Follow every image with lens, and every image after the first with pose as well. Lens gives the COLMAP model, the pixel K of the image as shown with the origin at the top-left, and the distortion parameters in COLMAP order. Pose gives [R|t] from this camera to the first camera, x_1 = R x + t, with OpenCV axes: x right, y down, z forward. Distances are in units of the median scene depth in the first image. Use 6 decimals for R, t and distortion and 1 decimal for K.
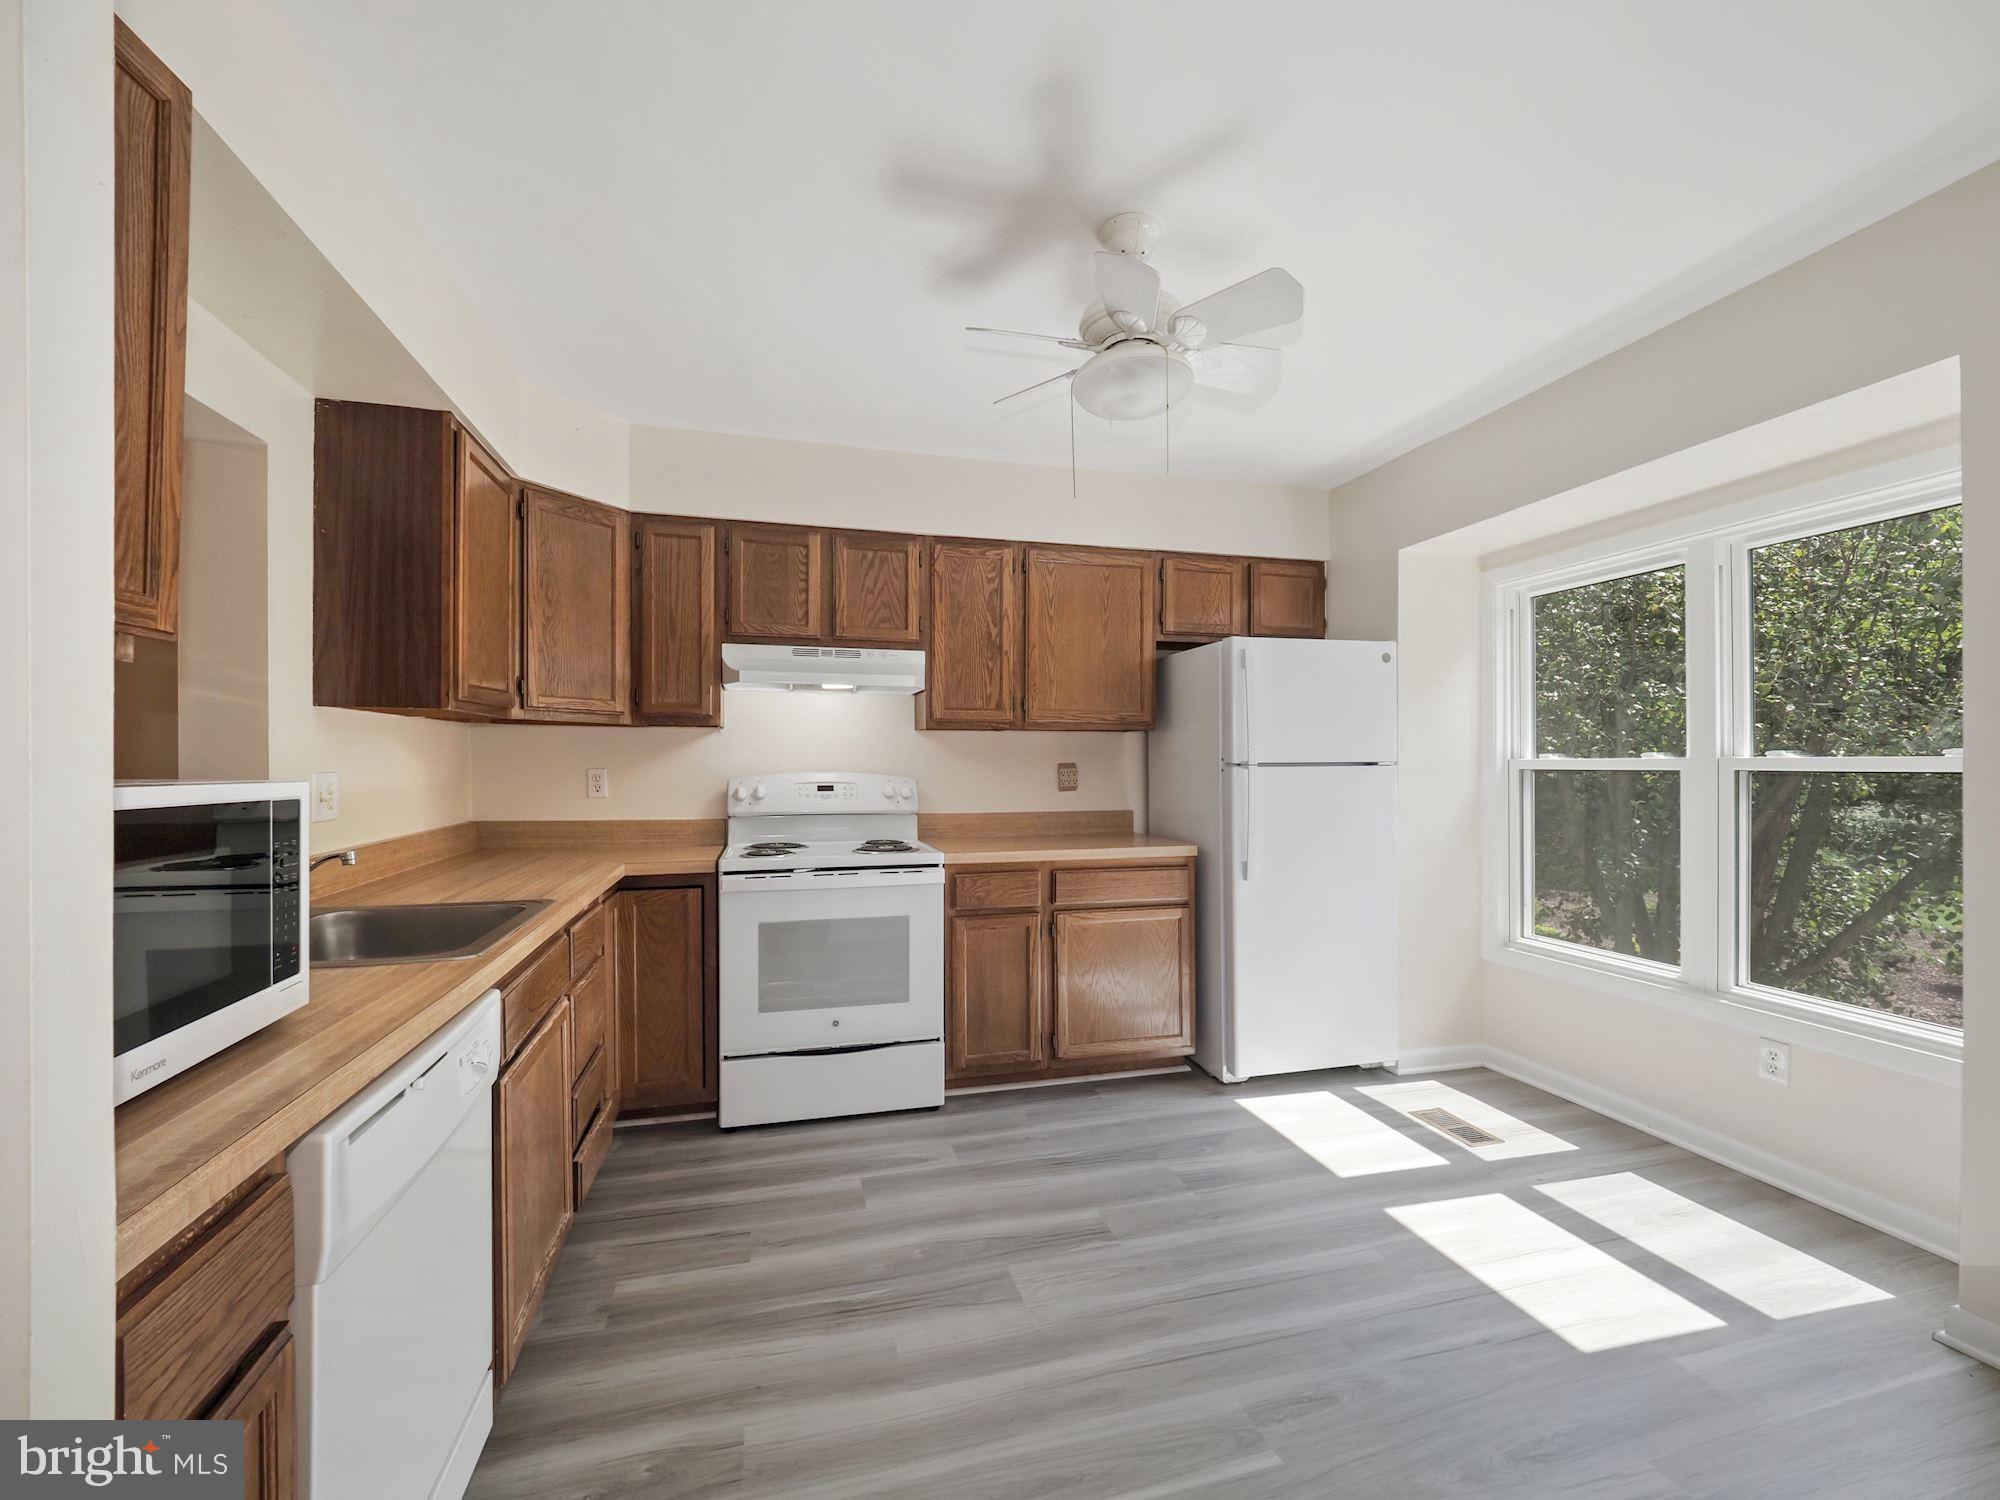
lens RADIAL K [[869.2, 0, 989.2], [0, 869.2, 748.7], [0, 0, 1]] dist [0.001569, -0.006065]
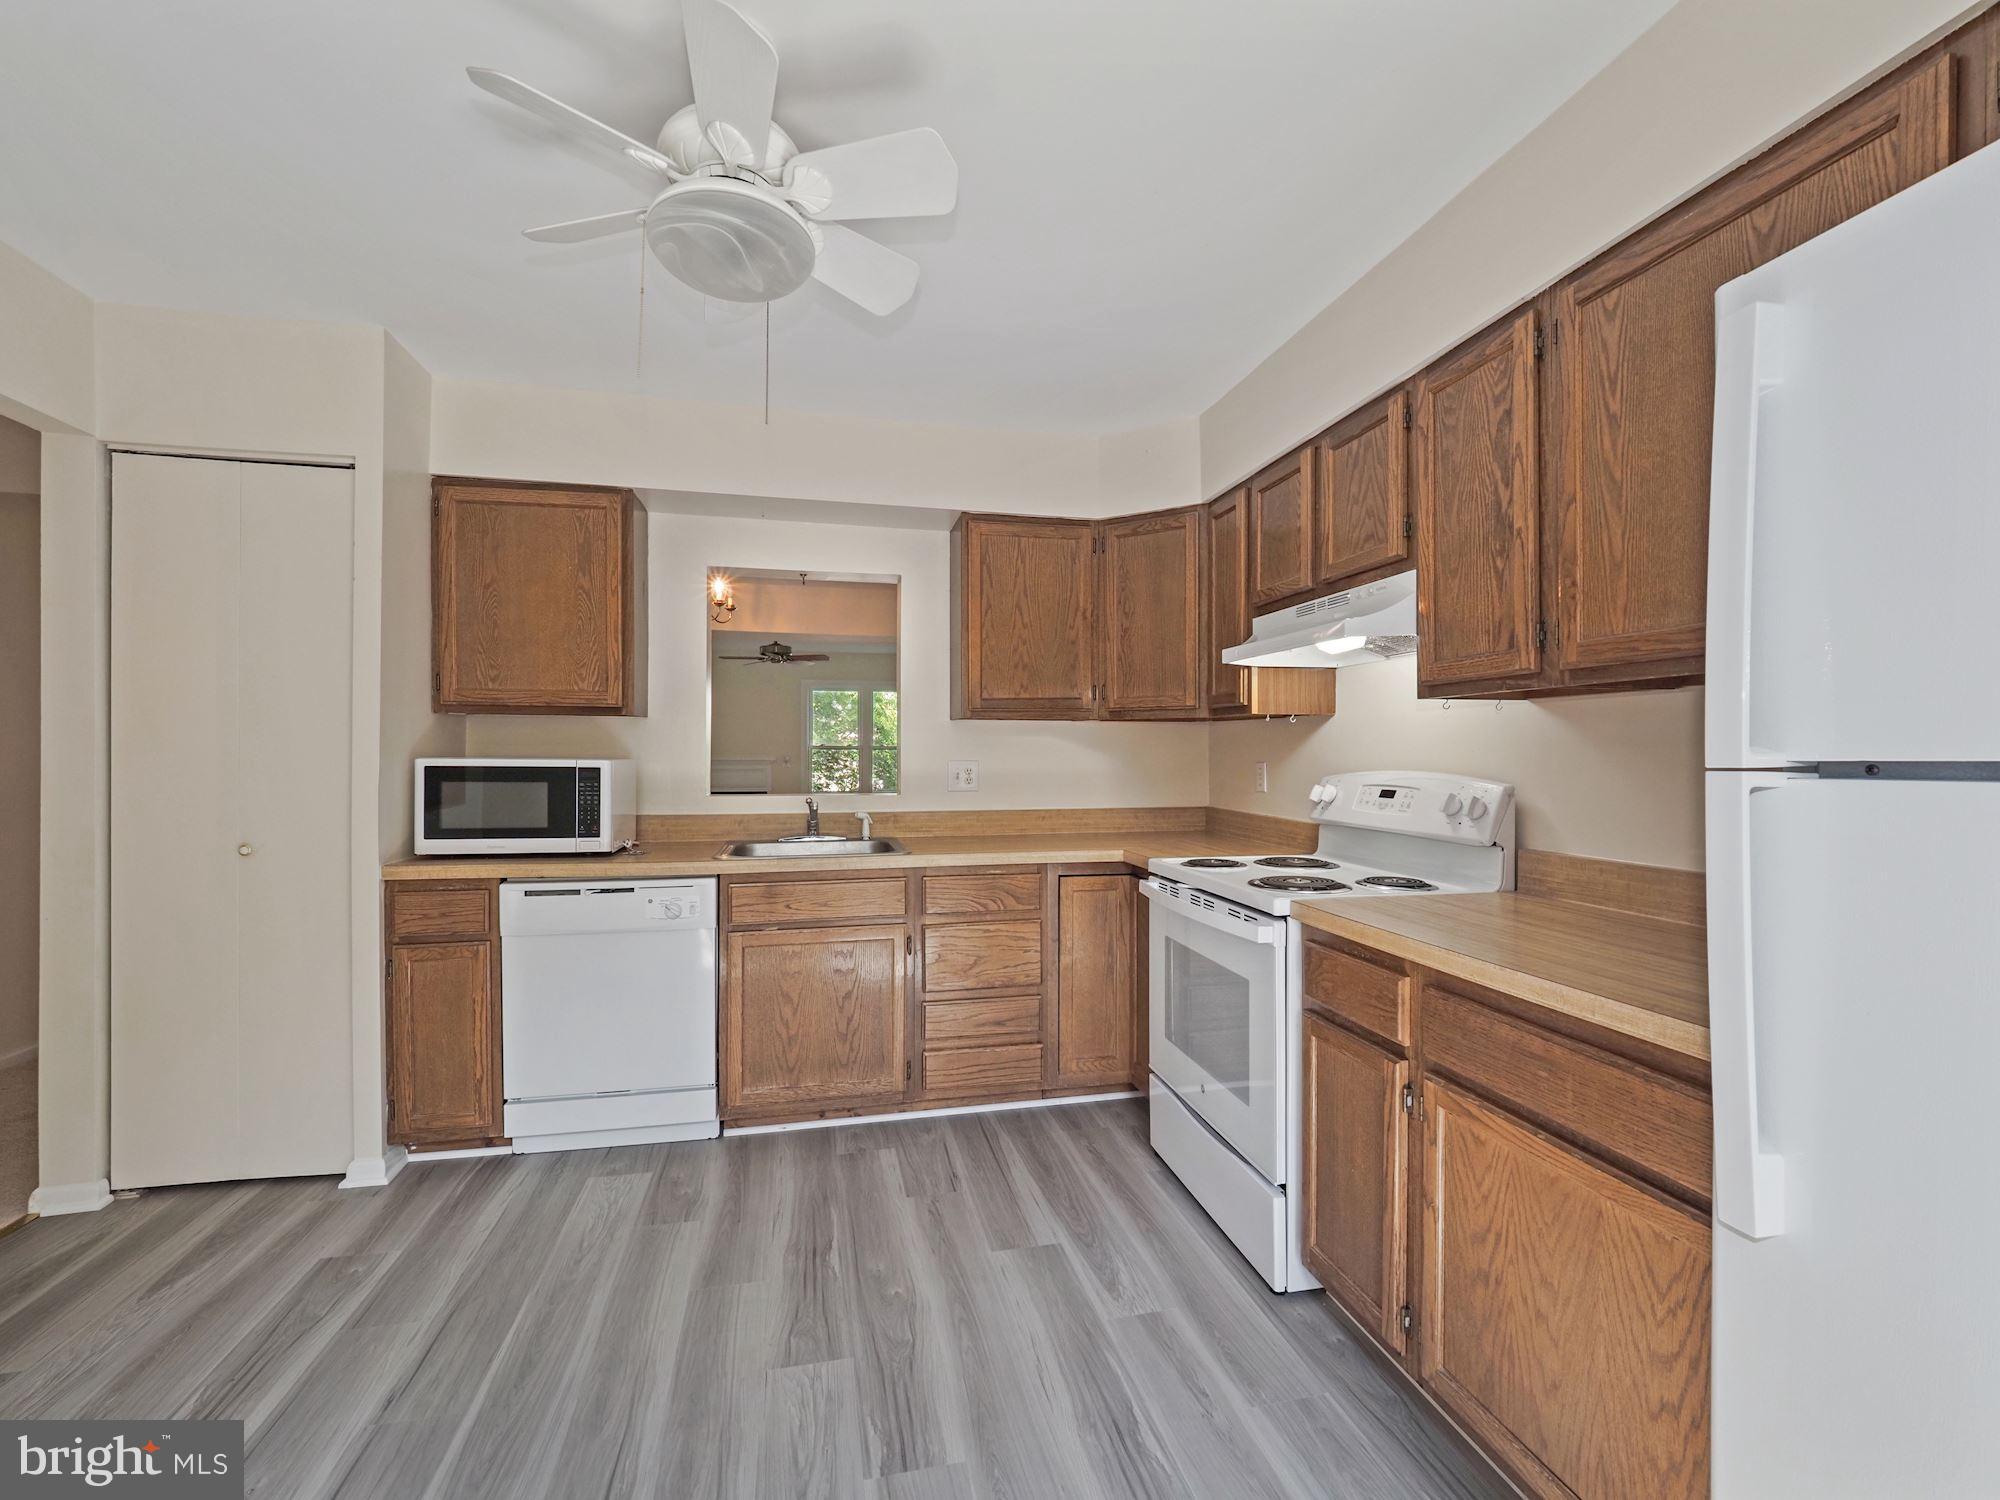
lens RADIAL K [[852.4, 0, 993.9], [0, 852.4, 750.6], [0, 0, 1]] dist [-0.001526, -0.005764]
pose [[-0.048605, -0.004337, -0.998809, 0.561585], [0.012872, 0.999905, -0.004968, 0.011544], [0.998735, -0.013098, -0.048545, 0.797801]]
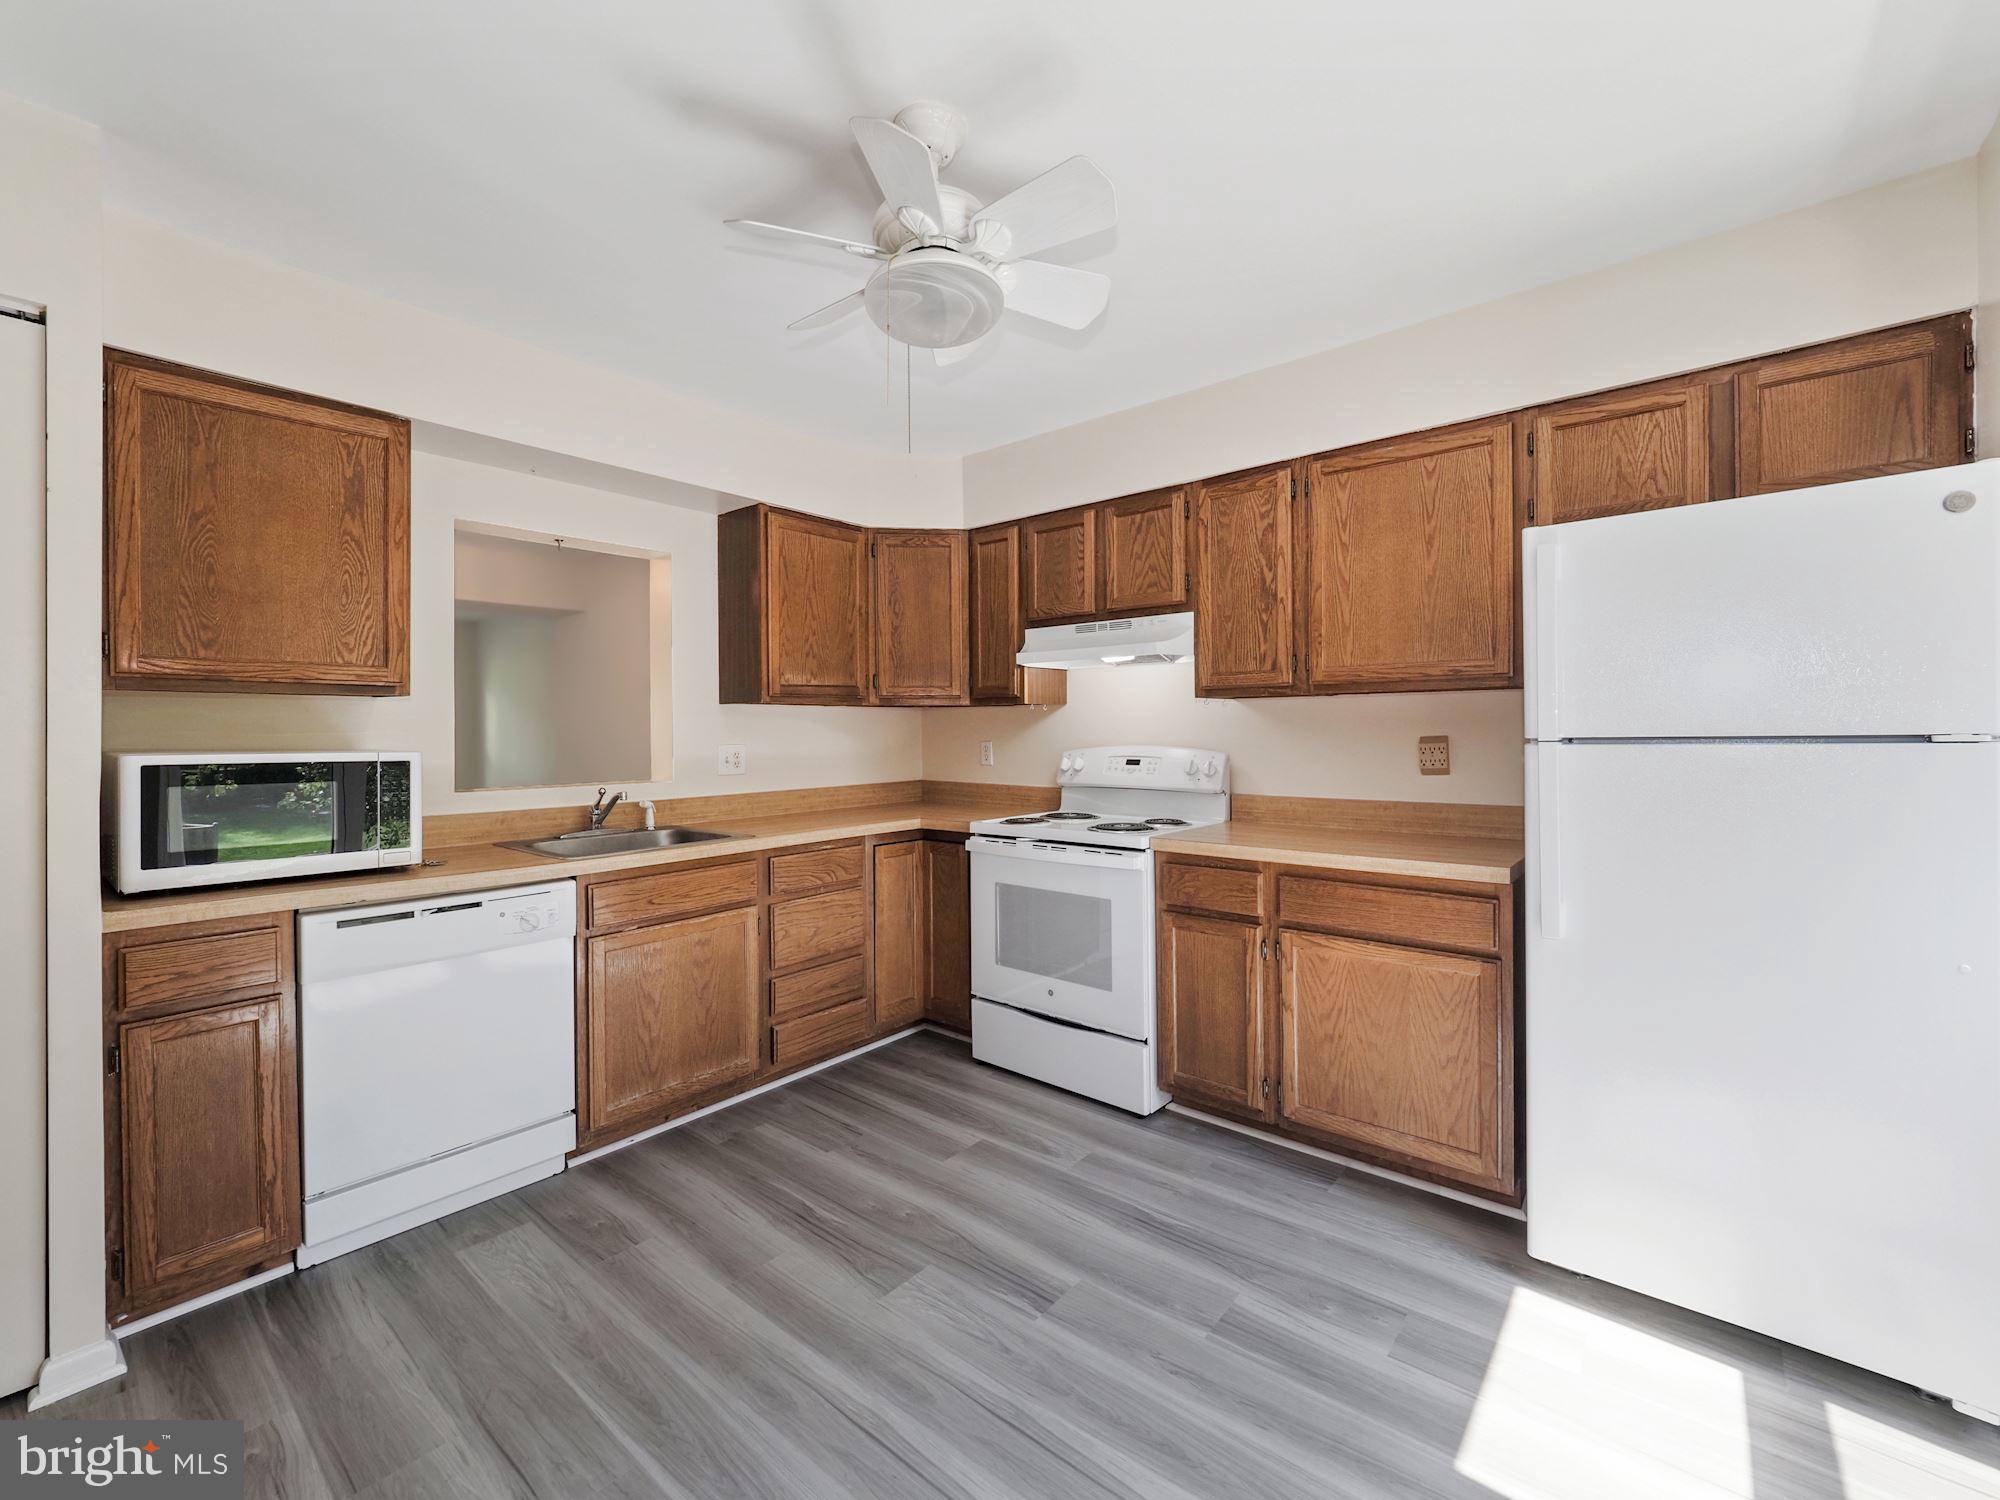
lens RADIAL K [[840.3, 0, 988.3], [0, 840.3, 724.4], [0, 0, 1]] dist [-0.002349, -0.000696]
pose [[0.562776, -0.012516, -0.826515, 0.560723], [0.021038, 0.999778, -0.000815, -0.000216], [0.826342, -0.016929, 0.562914, 0.364264]]
